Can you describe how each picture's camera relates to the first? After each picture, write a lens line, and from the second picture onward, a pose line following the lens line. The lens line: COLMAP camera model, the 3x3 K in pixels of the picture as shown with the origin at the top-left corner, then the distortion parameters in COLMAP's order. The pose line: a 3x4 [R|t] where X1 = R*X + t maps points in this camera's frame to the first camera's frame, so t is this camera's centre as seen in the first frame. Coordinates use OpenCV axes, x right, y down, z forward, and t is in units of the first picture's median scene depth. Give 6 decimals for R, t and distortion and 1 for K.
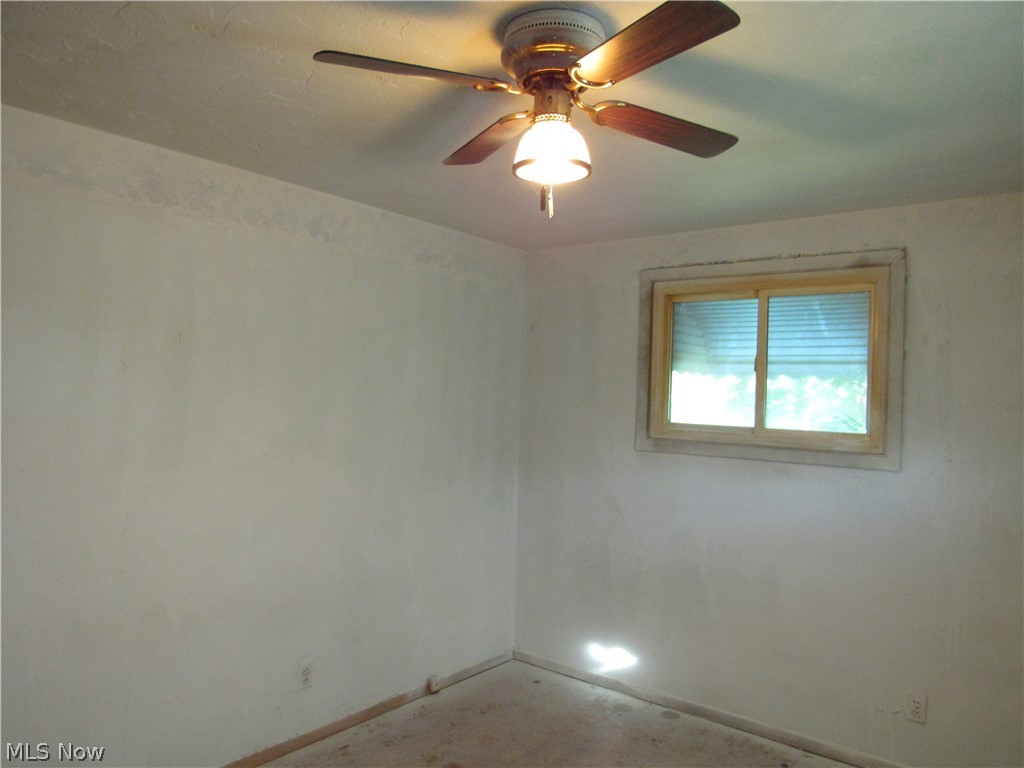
lens RADIAL K [[739.4, 0, 510.1], [0, 739.4, 387.6], [0, 0, 1]] dist [-0.017517, -0.003617]
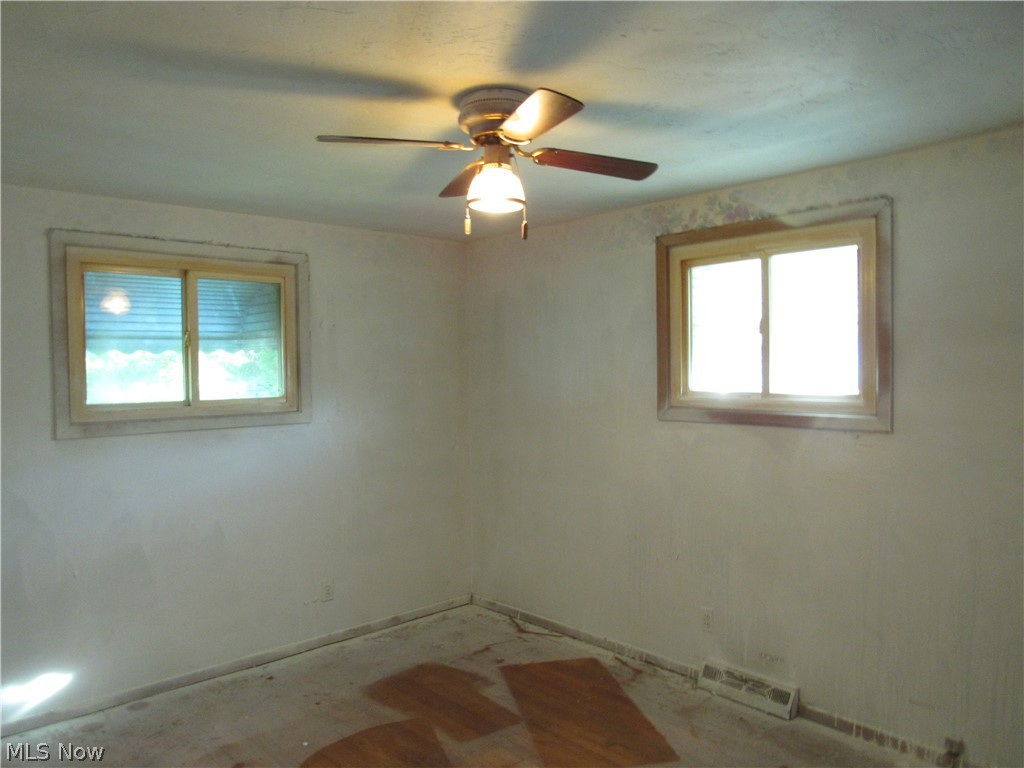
lens RADIAL K [[739.4, 0, 501.8], [0, 739.4, 385.1], [0, 0, 1]] dist [-0.017517, -0.003617]
pose [[0.163349, -0.060077, 0.984737, -0.632915], [0.013020, 0.998189, 0.058738, -0.024074], [-0.986482, 0.003227, 0.163835, 0.380355]]
